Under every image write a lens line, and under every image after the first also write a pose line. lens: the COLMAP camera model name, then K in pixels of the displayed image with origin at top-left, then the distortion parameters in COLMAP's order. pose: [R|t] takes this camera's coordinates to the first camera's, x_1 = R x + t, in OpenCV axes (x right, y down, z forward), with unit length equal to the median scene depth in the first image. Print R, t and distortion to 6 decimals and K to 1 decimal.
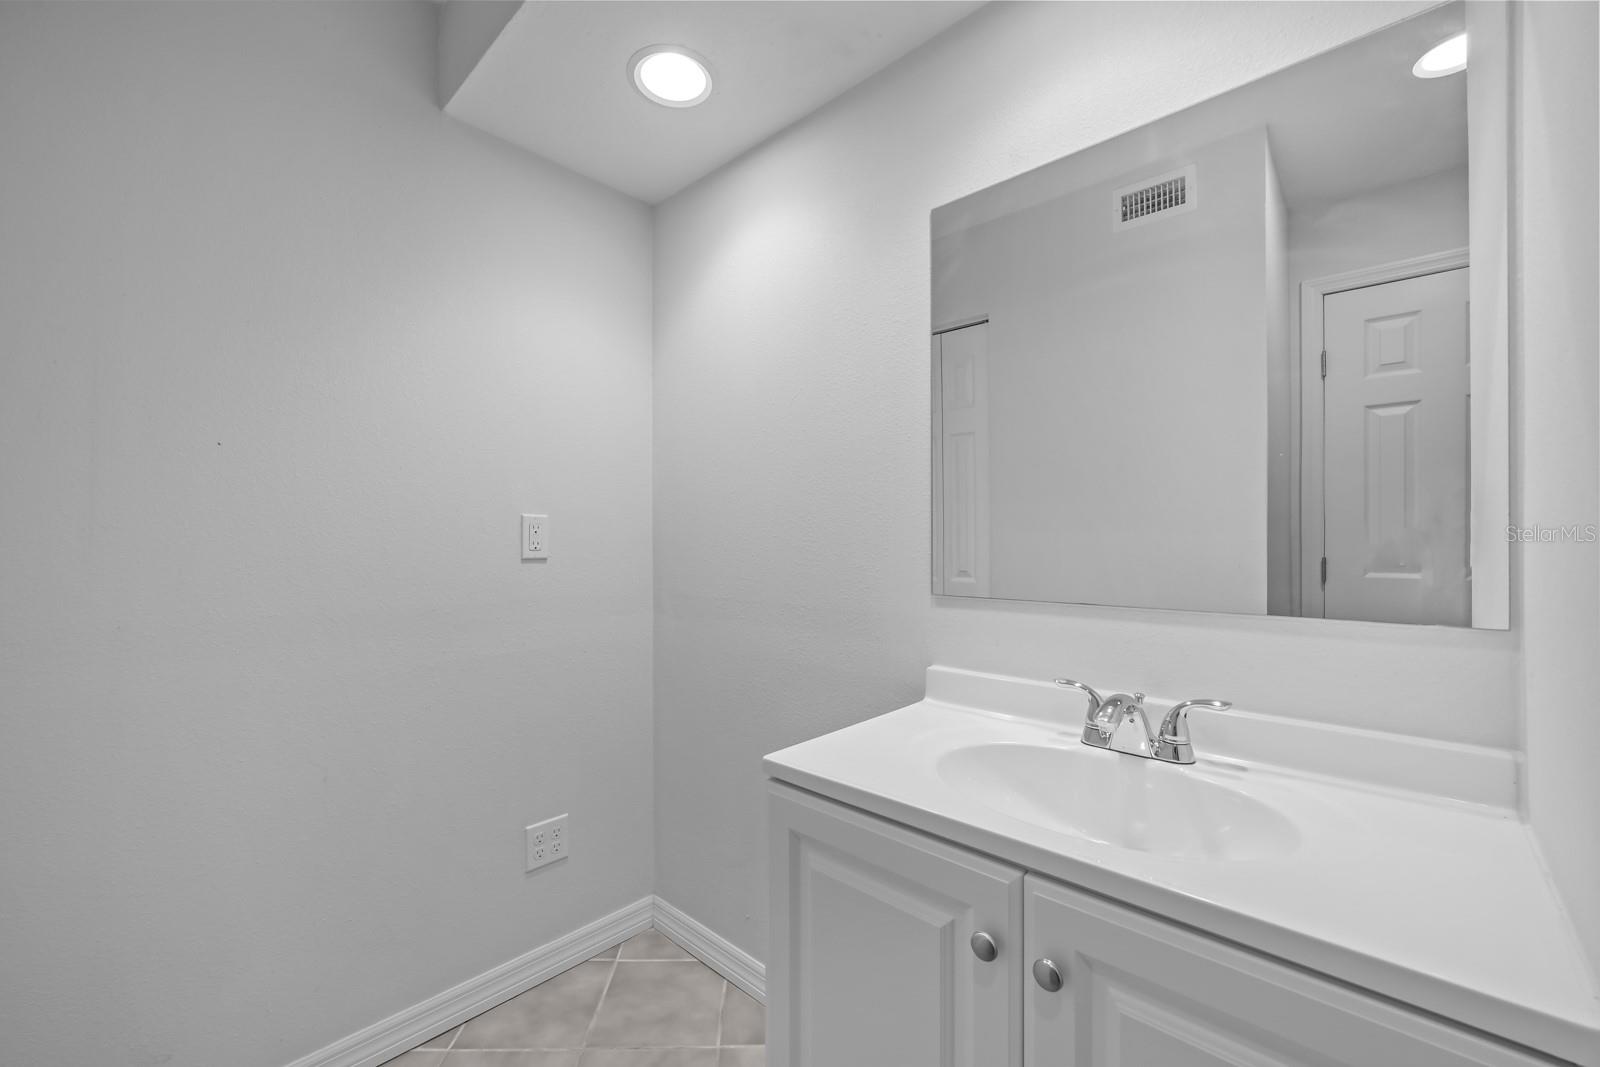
lens RADIAL K [[641.9, 0, 802.9], [0, 641.9, 547.8], [0, 0, 1]] dist [-0.005850, 0.001467]
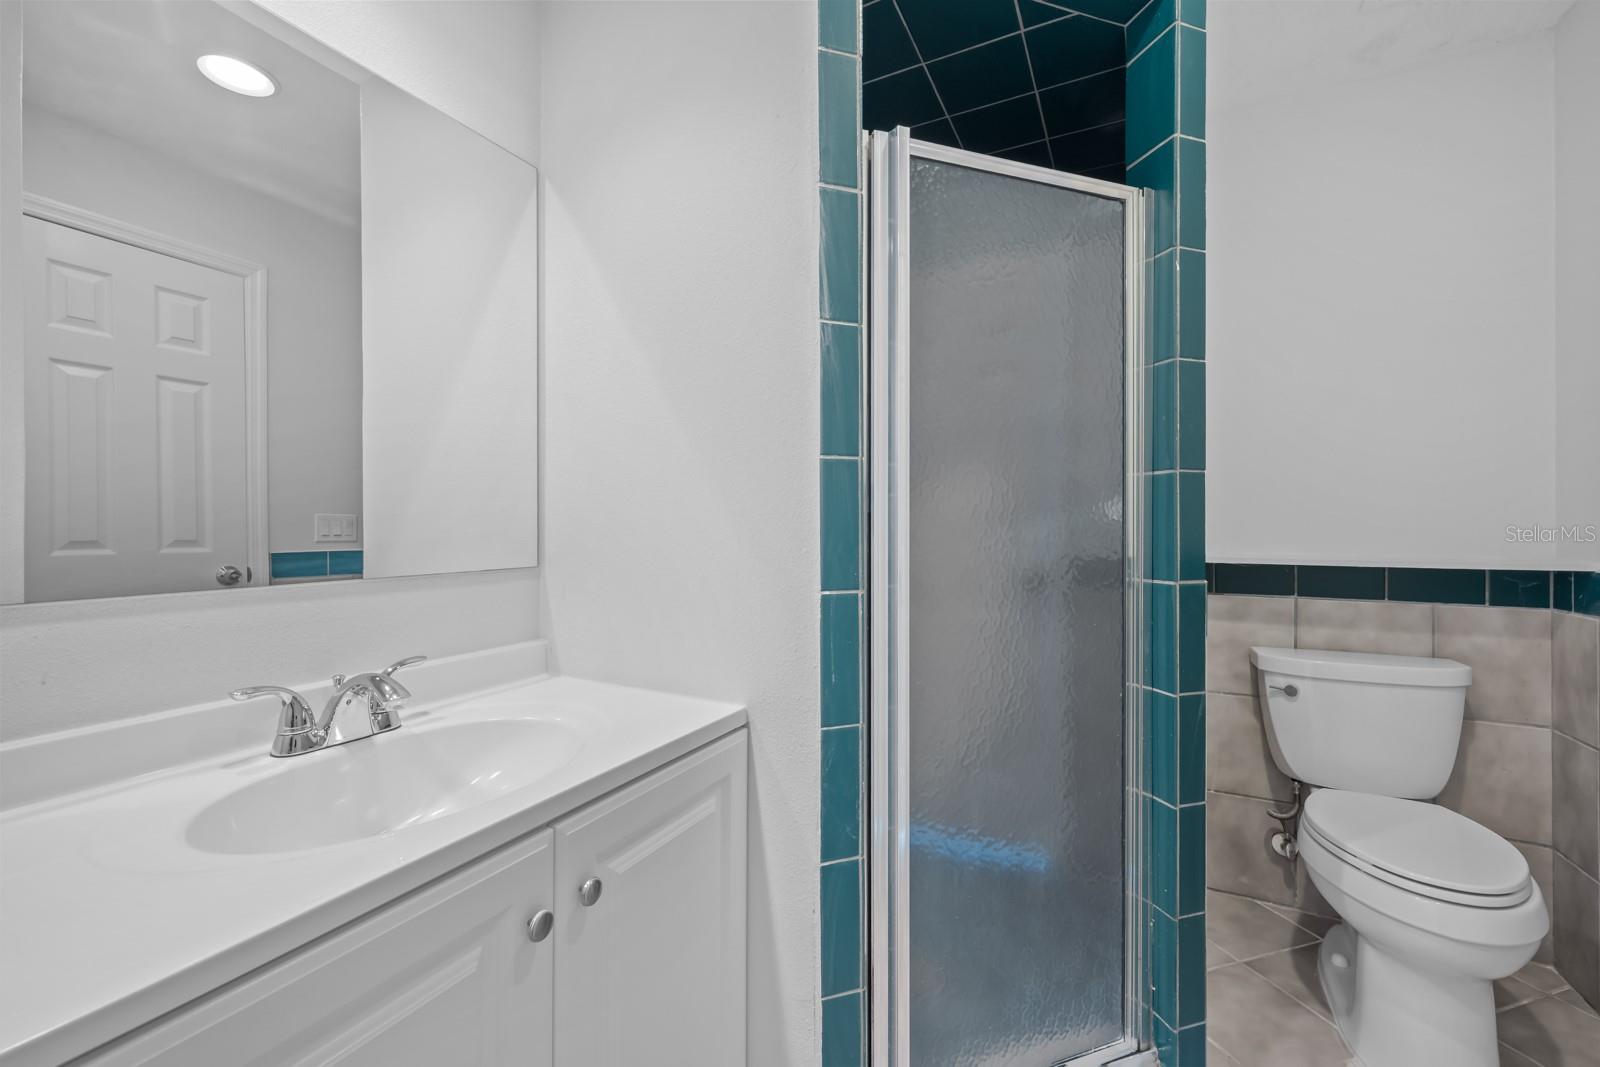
lens RADIAL K [[641.9, 0, 803.8], [0, 641.9, 519.9], [0, 0, 1]] dist [-0.005850, 0.001467]
pose [[-0.264501, 0.007200, 0.964359, -0.544485], [0.007606, 0.999957, -0.005380, 0.019705], [-0.964355, 0.005912, -0.264544, 0.638979]]
